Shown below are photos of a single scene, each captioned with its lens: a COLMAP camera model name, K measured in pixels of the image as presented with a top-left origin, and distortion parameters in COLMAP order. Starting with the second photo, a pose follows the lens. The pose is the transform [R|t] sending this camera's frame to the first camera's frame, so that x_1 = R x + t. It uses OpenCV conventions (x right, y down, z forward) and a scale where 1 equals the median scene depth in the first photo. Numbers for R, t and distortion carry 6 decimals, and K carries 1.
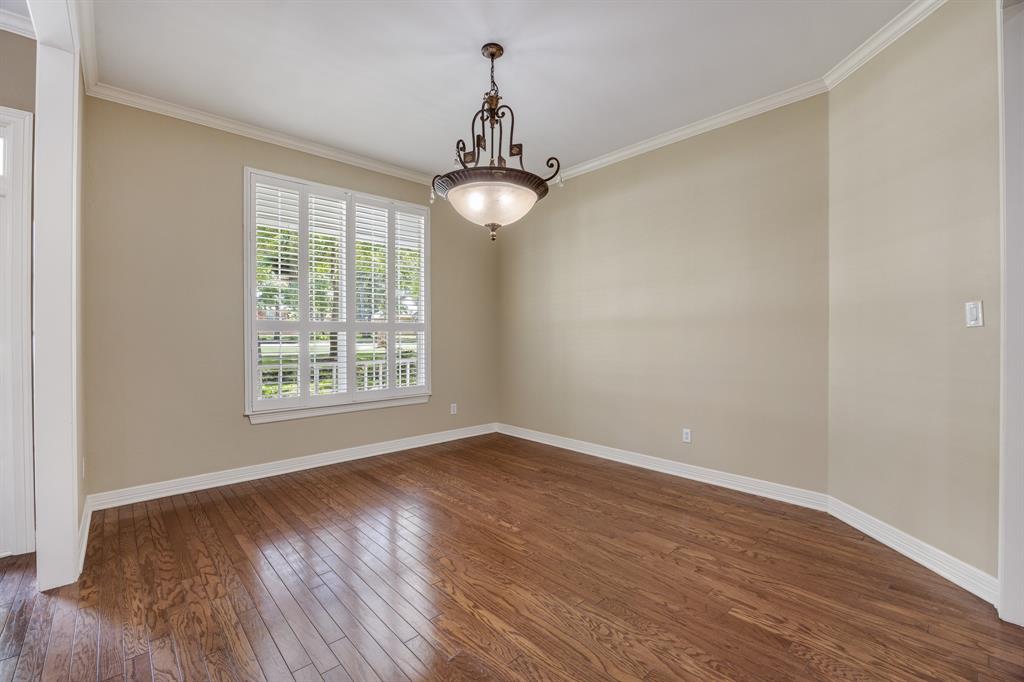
lens RADIAL K [[442.2, 0, 516.2], [0, 442.2, 342.8], [0, 0, 1]] dist [-0.014966, 0.000240]
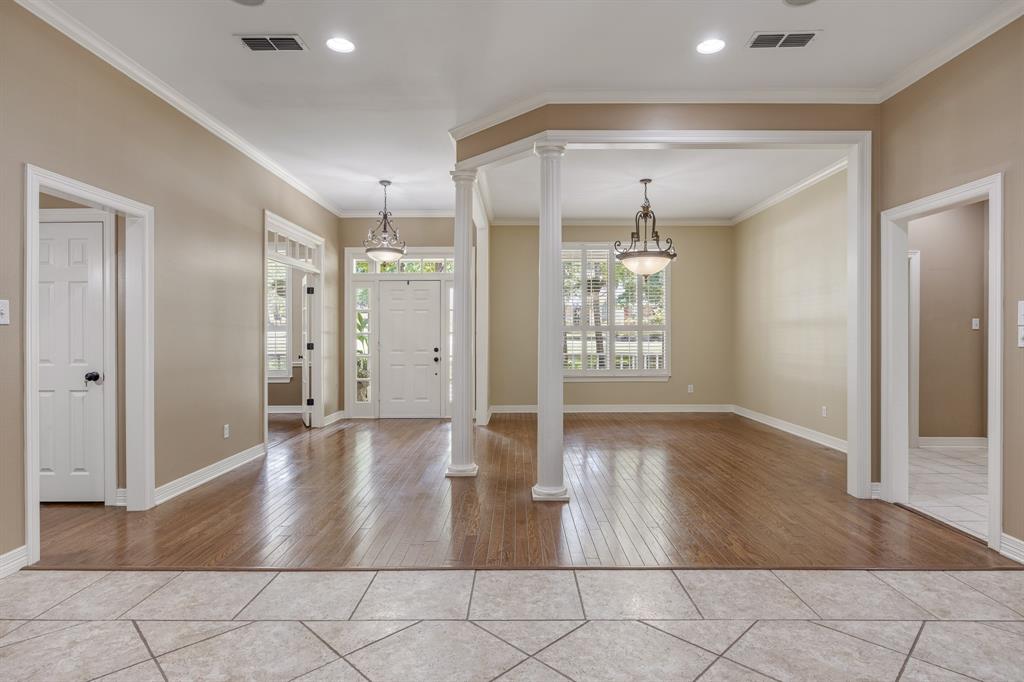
lens RADIAL K [[531.4, 0, 524.6], [0, 531.4, 337.5], [0, 0, 1]] dist [-0.005698, -0.002050]
pose [[0.743925, -0.005808, -0.668238, 1.103199], [-0.000188, 0.999960, -0.008900, 0.013078], [0.668263, 0.006747, 0.743895, -1.045260]]
